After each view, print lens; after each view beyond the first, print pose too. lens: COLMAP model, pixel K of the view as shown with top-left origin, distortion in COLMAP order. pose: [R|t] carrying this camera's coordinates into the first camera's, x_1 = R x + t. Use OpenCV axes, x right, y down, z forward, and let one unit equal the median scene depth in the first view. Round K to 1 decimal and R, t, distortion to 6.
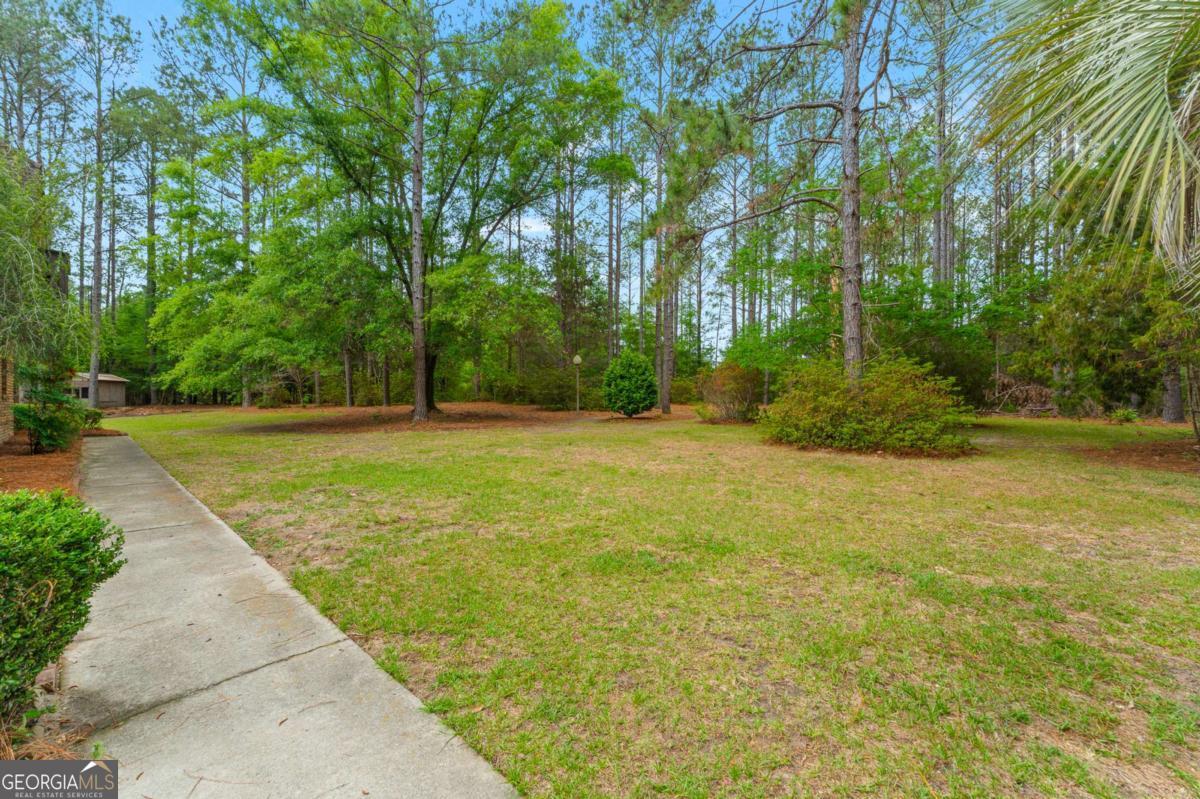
lens RADIAL K [[477.1, 0, 600.1], [0, 477.1, 394.4], [0, 0, 1]] dist [0.000015, -0.000137]
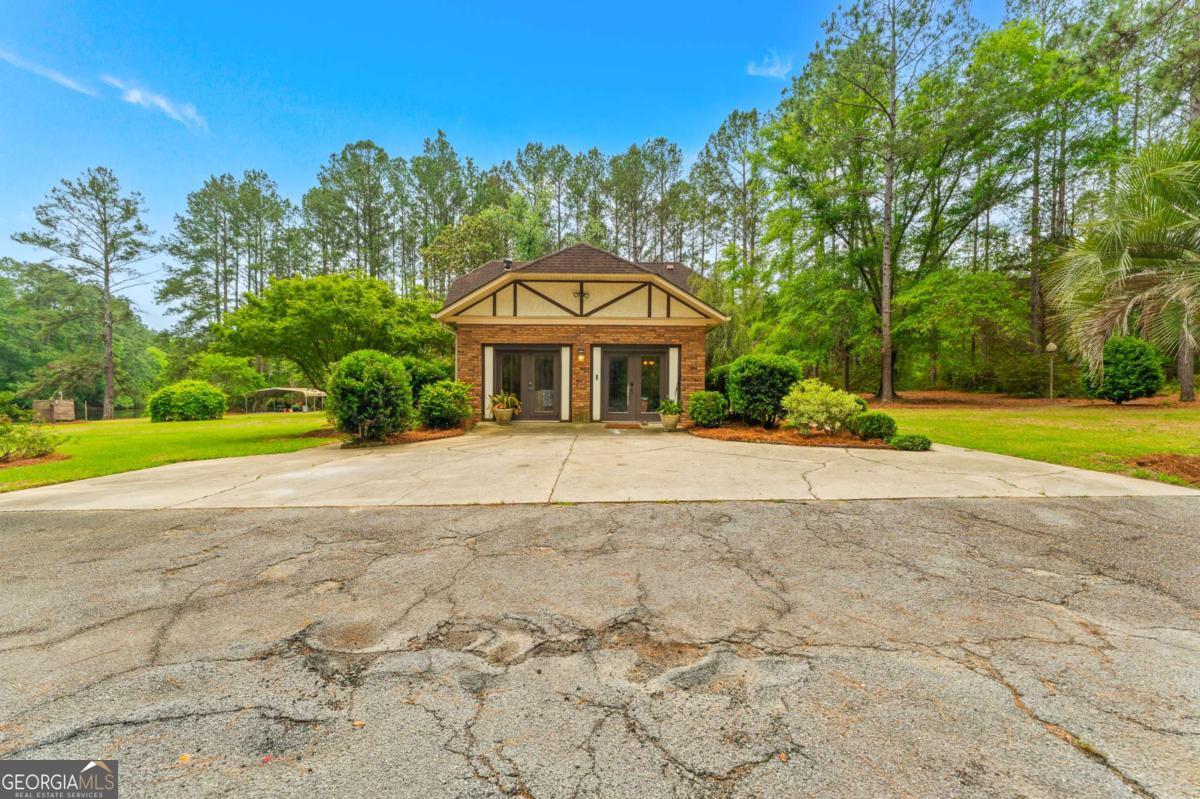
lens RADIAL K [[501.1, 0, 605.5], [0, 501.1, 405.1], [0, 0, 1]] dist [0.006511, 0.000036]
pose [[0.680777, 0.017970, -0.732270, 0.104859], [0.009788, 0.999387, 0.033624, 0.005469], [0.732425, -0.030058, 0.680184, -0.475630]]
